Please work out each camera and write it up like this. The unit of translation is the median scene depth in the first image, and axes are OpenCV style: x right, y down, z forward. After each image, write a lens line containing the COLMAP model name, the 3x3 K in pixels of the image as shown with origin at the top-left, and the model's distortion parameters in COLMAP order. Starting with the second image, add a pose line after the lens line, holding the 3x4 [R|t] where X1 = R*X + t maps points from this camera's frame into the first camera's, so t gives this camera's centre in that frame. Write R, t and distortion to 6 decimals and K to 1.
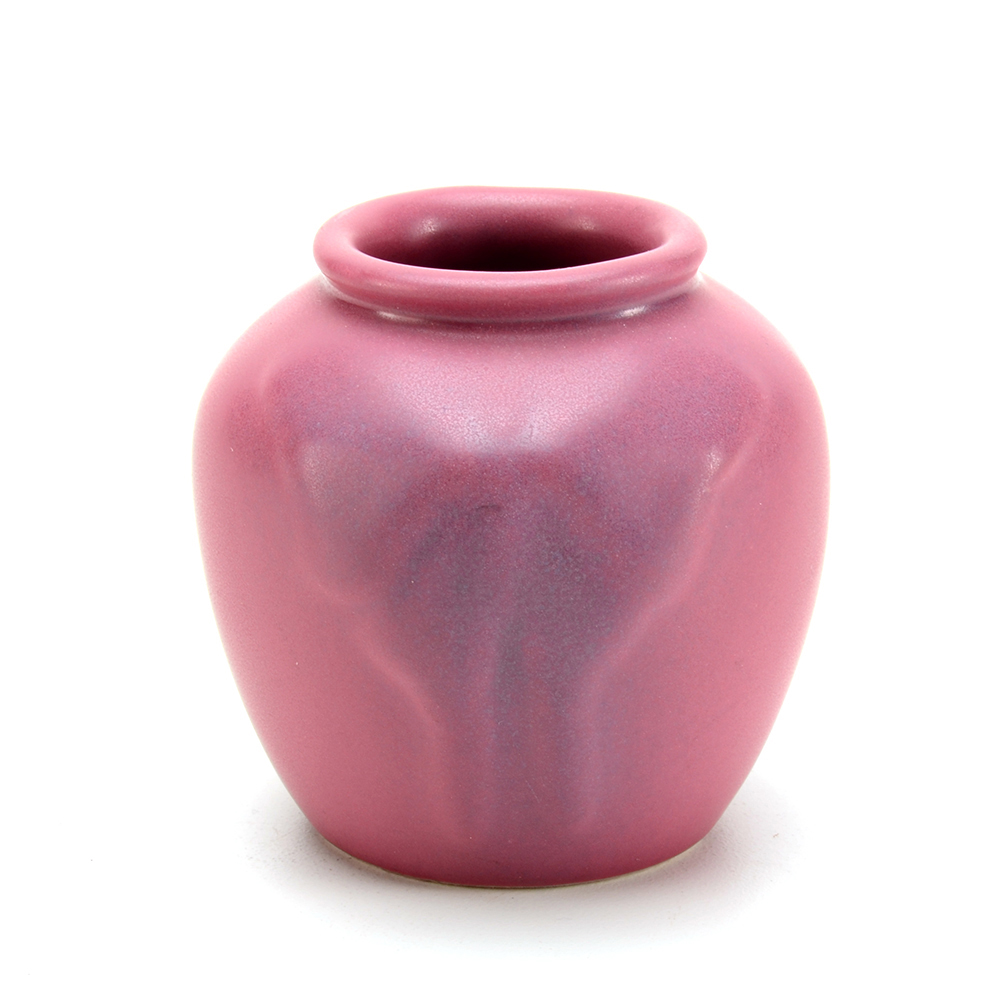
lens RADIAL K [[4080.6, 0, 500.0], [0, 4080.6, 500.0], [0, 0, 1]] dist [-0.044993, -0.051532]
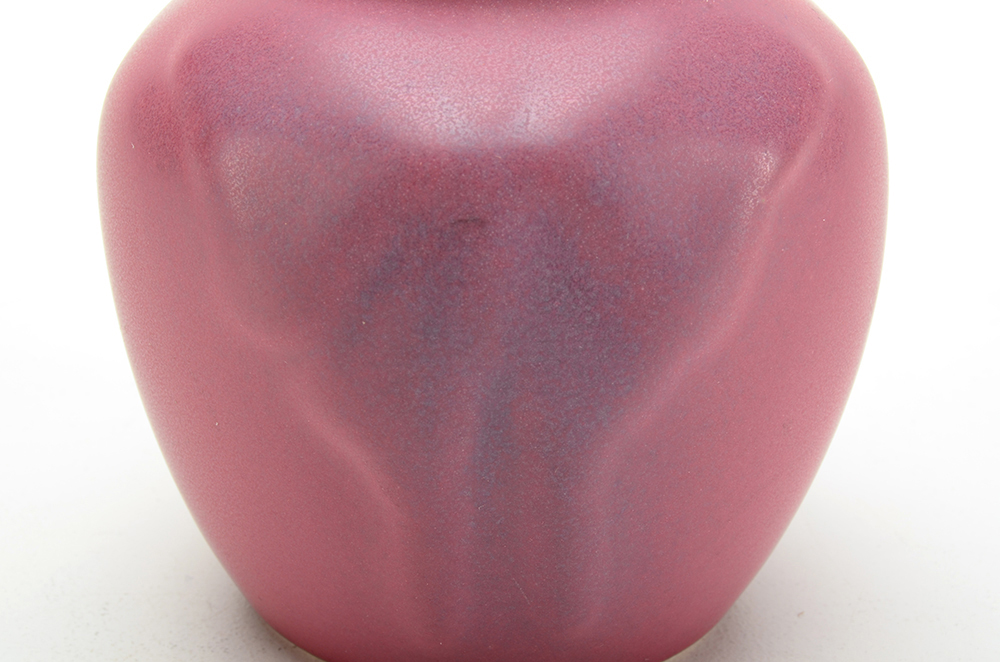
lens RADIAL K [[2066.4, 0, 500.0], [0, 2066.4, 331.0], [0, 0, 1]] dist [-0.040689, -0.082989]
pose [[0.999708, 0.004729, 0.023707, -0.005688], [-0.005889, 0.998777, 0.049096, 0.003101], [-0.023446, -0.049222, 0.998513, 0.625313]]
